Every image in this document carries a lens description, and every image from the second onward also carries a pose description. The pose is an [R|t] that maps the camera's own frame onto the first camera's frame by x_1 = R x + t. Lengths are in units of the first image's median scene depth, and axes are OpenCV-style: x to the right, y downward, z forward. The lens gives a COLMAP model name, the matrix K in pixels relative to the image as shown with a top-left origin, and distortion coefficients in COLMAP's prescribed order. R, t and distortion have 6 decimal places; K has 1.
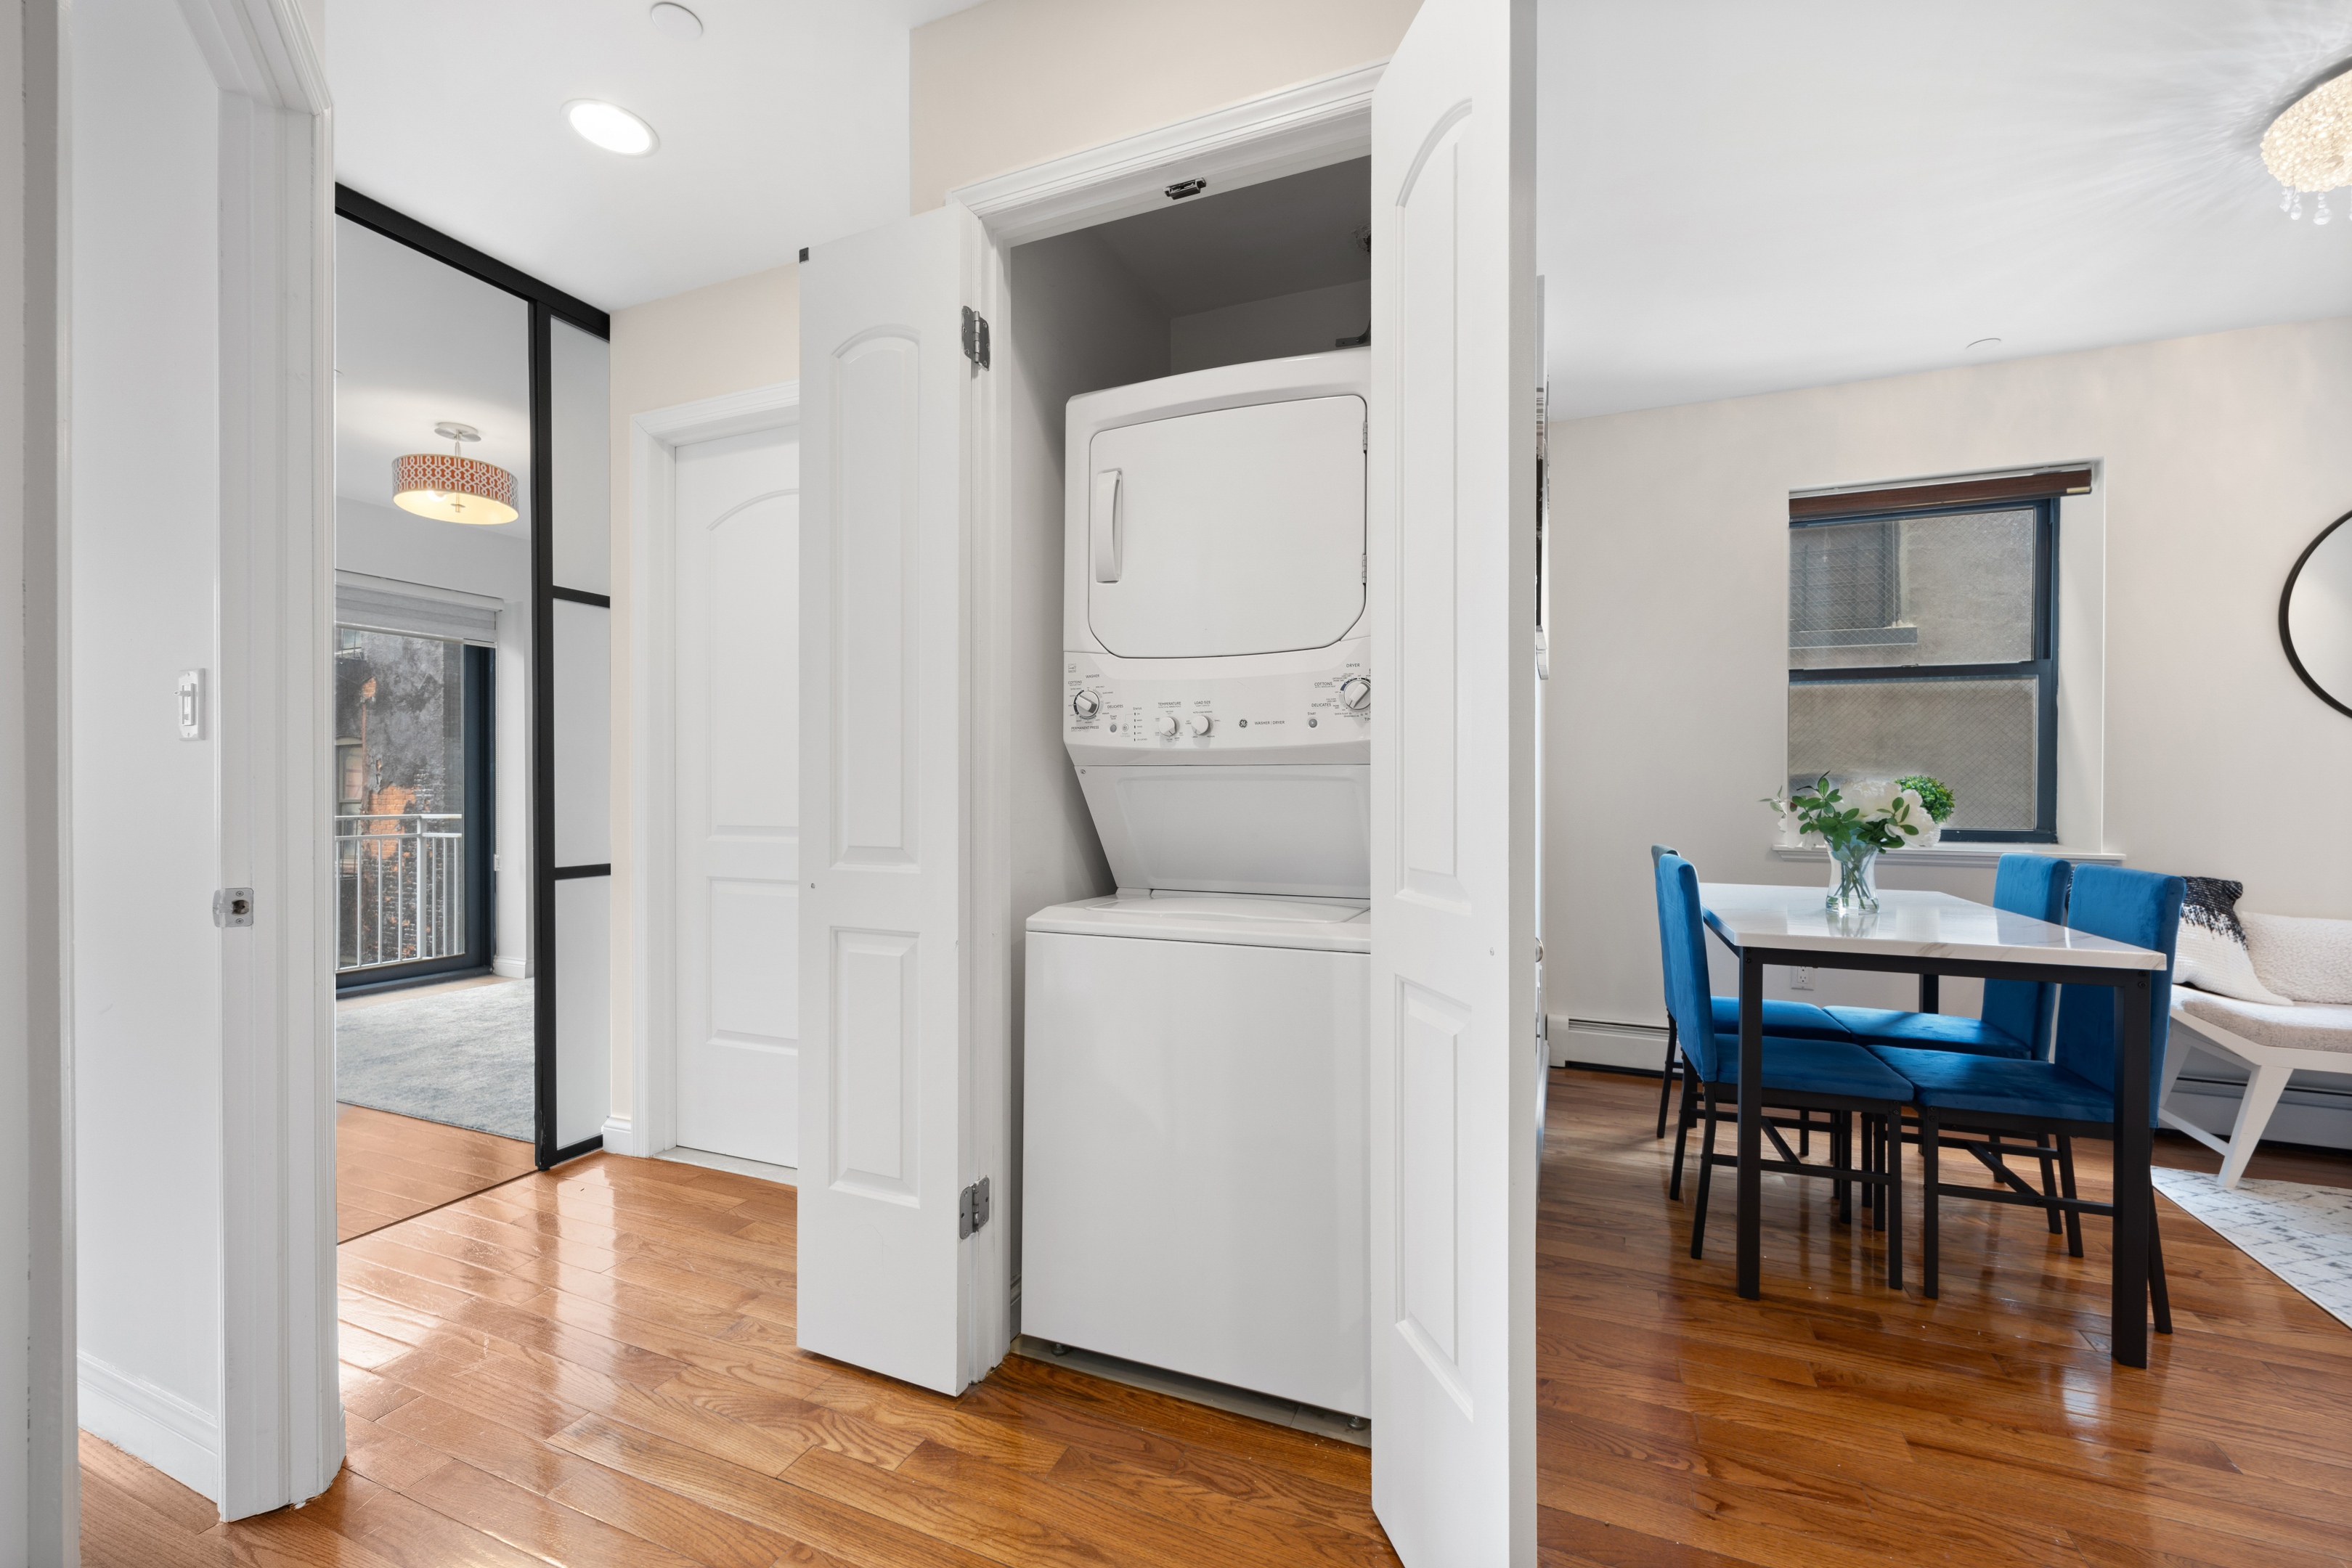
lens RADIAL K [[951.6, 0, 1172.5], [0, 951.6, 783.7], [0, 0, 1]] dist [0.000375, 0.000333]
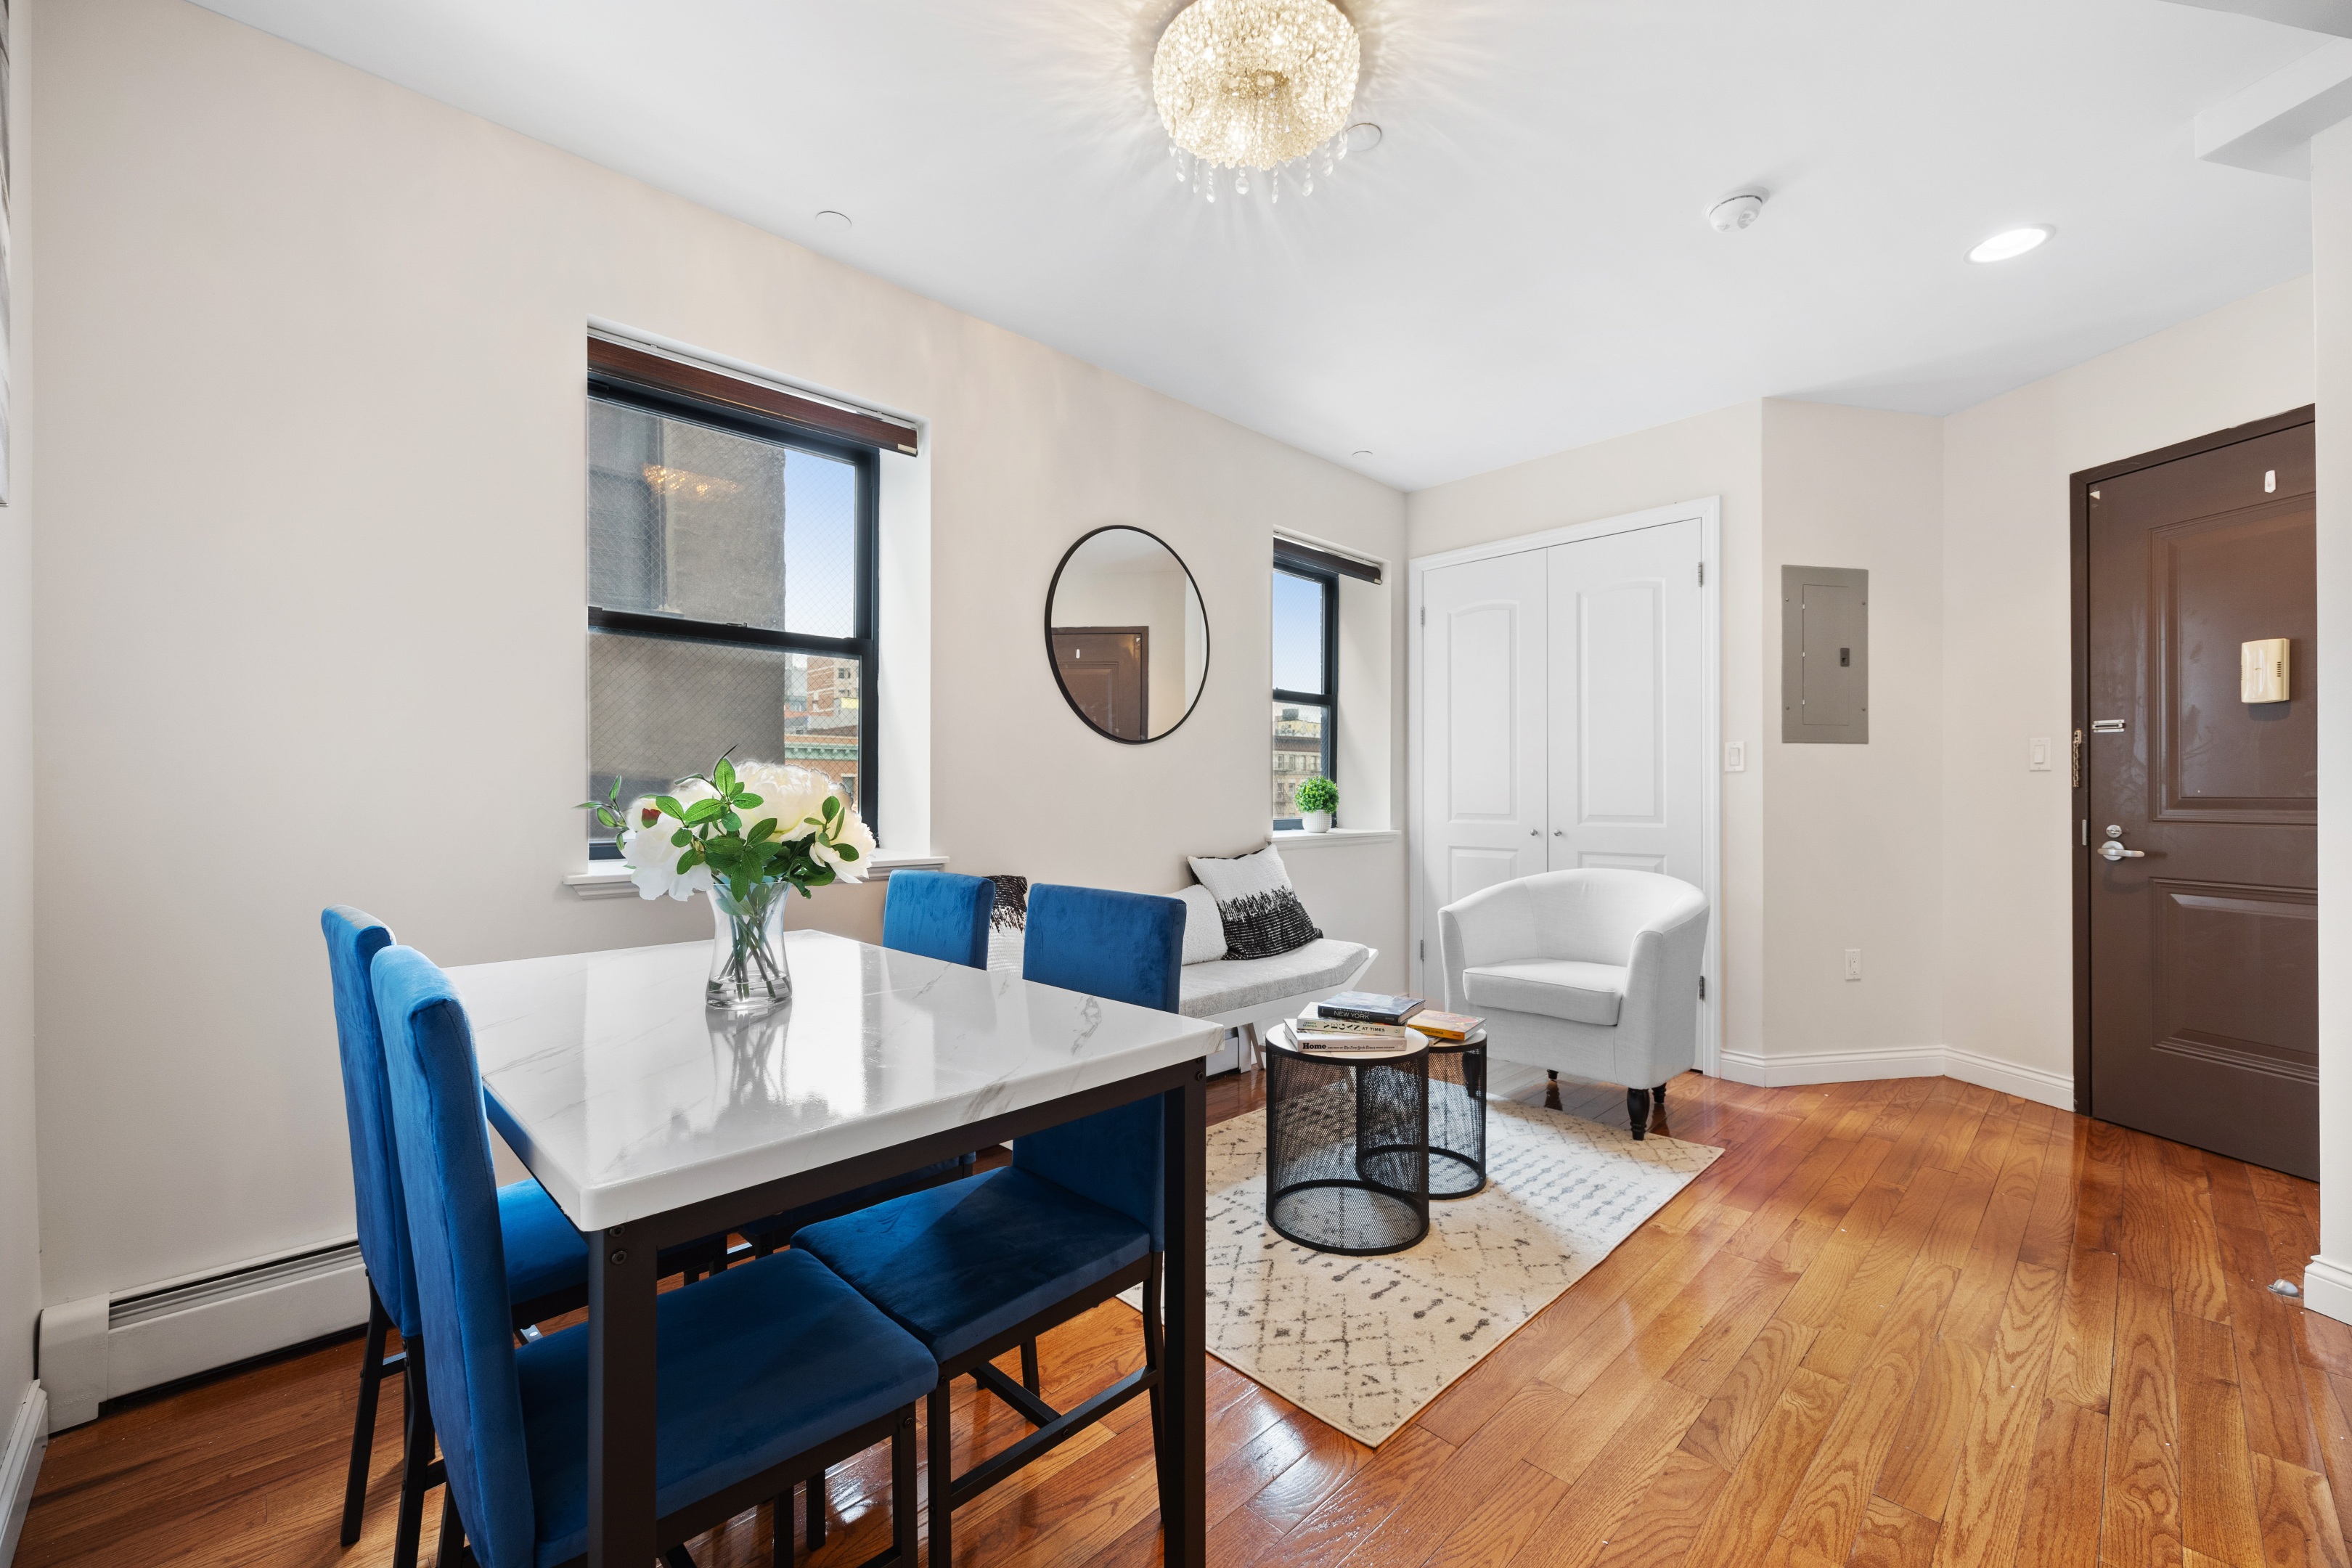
lens RADIAL K [[951.7, 0, 1171.7], [0, 951.7, 786.9], [0, 0, 1]] dist [0.000375, 0.000333]
pose [[0.383035, 0.000232, 0.923734, 0.289153], [-0.001465, 0.999999, 0.000357, 0.007286], [-0.923733, -0.001490, 0.383035, 0.551350]]
